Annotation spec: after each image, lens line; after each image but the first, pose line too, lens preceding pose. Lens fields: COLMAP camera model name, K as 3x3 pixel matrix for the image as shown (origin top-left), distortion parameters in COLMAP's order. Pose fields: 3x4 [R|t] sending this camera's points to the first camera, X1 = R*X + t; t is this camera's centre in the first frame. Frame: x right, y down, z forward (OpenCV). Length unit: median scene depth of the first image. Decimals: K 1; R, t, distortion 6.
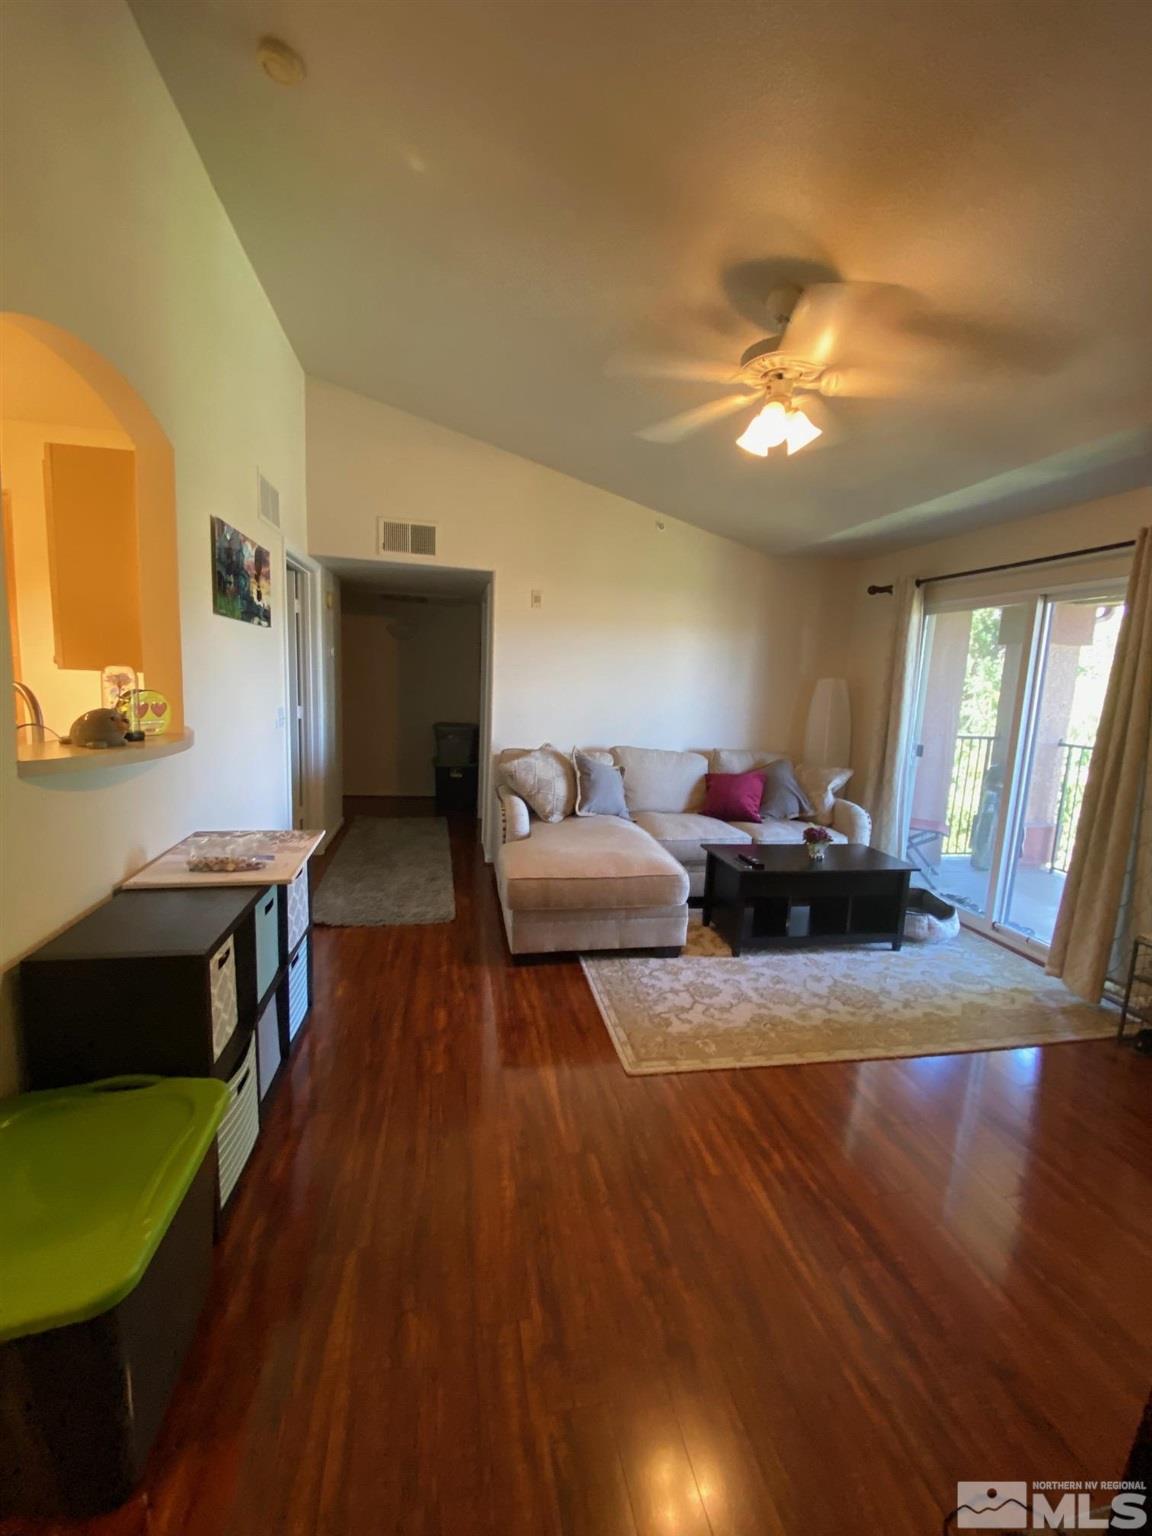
lens RADIAL K [[620.1, 0, 575.3], [0, 620.1, 764.2], [0, 0, 1]] dist [-0.002532, -0.000983]
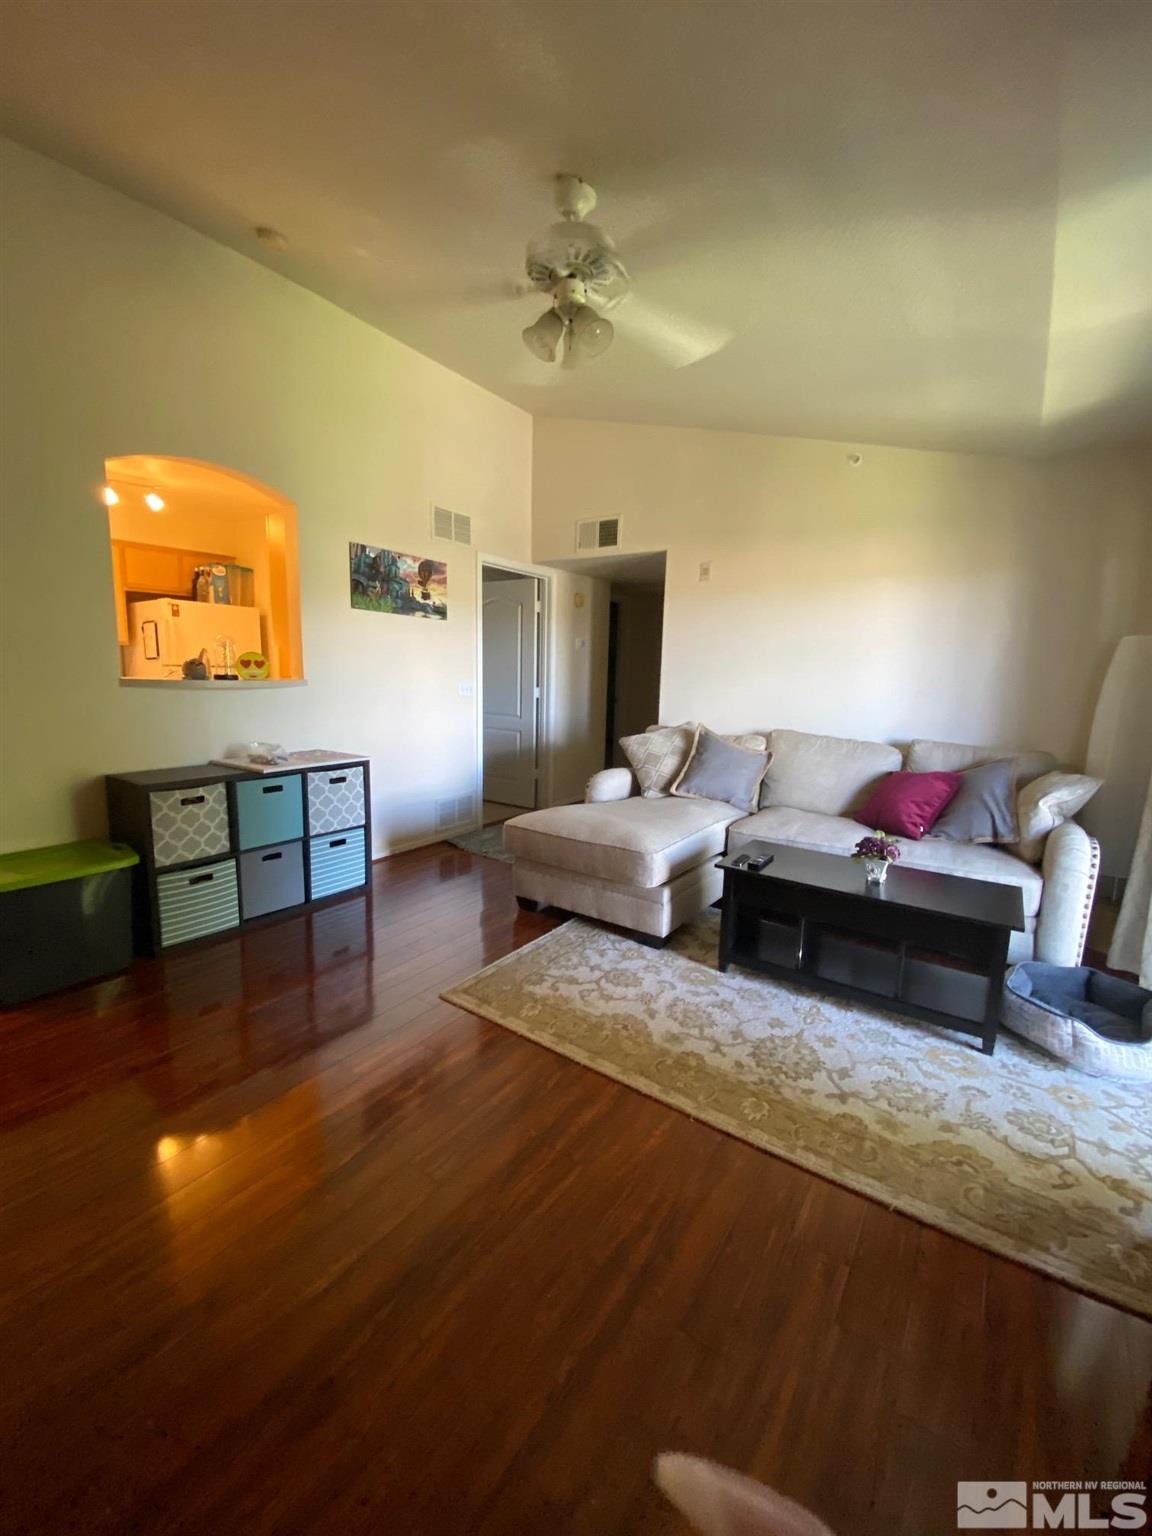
lens RADIAL K [[620.1, 0, 577.0], [0, 620.1, 772.2], [0, 0, 1]] dist [-0.002532, -0.000983]
pose [[0.697634, 0.085483, -0.711337, 0.719350], [-0.093777, 0.995210, 0.027626, 0.046187], [0.710291, 0.047434, 0.702308, 0.288108]]
